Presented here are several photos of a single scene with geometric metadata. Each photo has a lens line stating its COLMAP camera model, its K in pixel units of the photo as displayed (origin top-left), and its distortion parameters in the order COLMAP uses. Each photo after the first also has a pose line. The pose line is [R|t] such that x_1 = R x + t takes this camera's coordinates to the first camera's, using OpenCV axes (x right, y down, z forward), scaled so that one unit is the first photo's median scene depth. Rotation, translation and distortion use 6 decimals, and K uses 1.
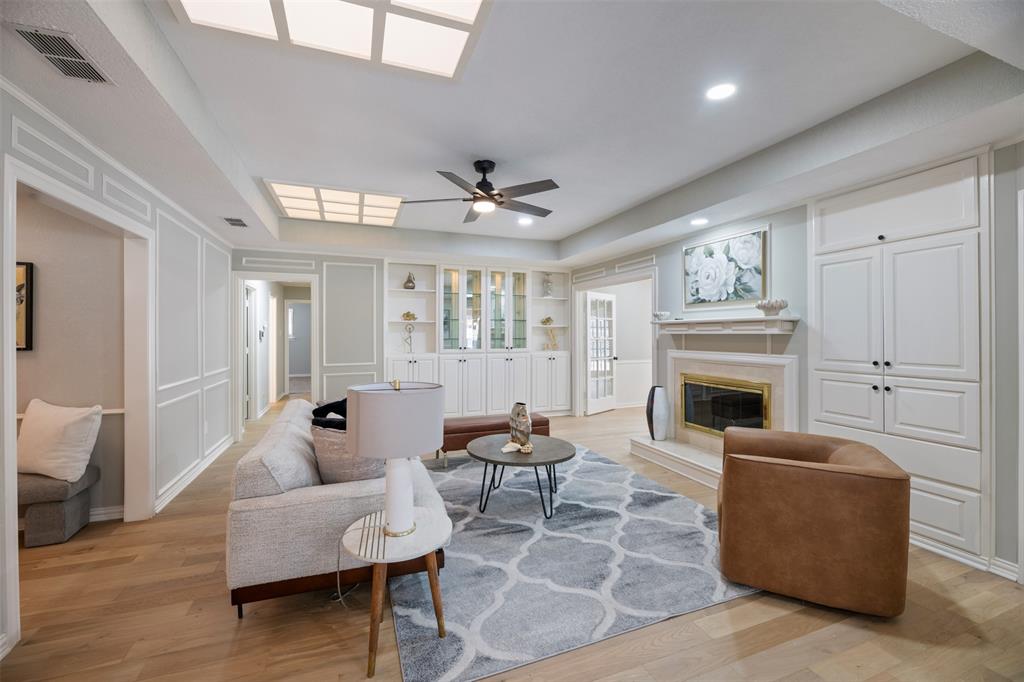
lens RADIAL K [[416.6, 0, 509.2], [0, 416.6, 333.2], [0, 0, 1]] dist [-0.002139, -0.000700]
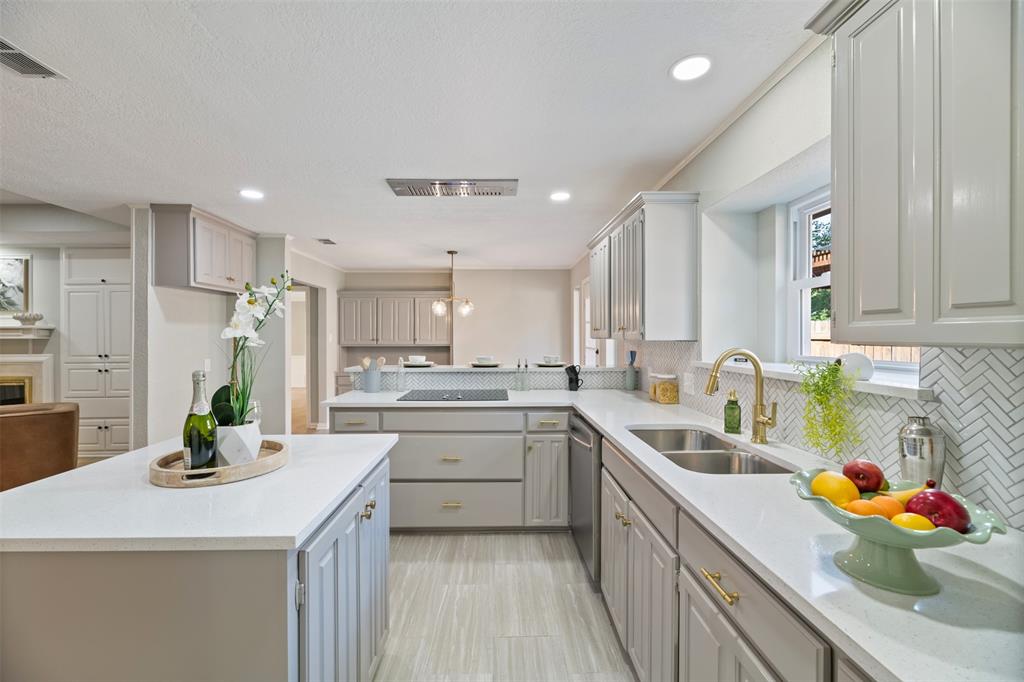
lens RADIAL K [[416.6, 0, 512.7], [0, 416.6, 334.7], [0, 0, 1]] dist [-0.002139, -0.000700]
pose [[0.321236, 0.000788, 0.946999, -0.121000], [0.004104, 0.999989, -0.002224, -0.001858], [-0.946990, 0.004601, 0.321230, -0.838868]]
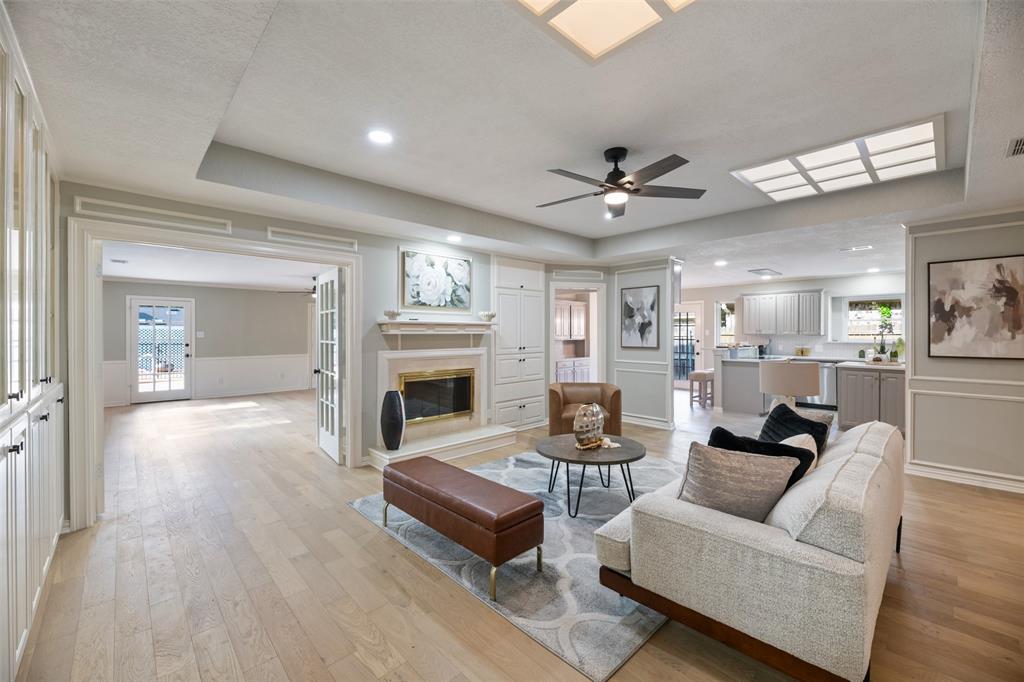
lens RADIAL K [[416.6, 0, 510.0], [0, 416.6, 332.4], [0, 0, 1]] dist [-0.002139, -0.000700]
pose [[-0.384158, 0.001418, 0.923266, -0.745471], [0.000041, 0.999999, -0.001518, -0.001015], [-0.923267, -0.000545, -0.384158, 1.408534]]
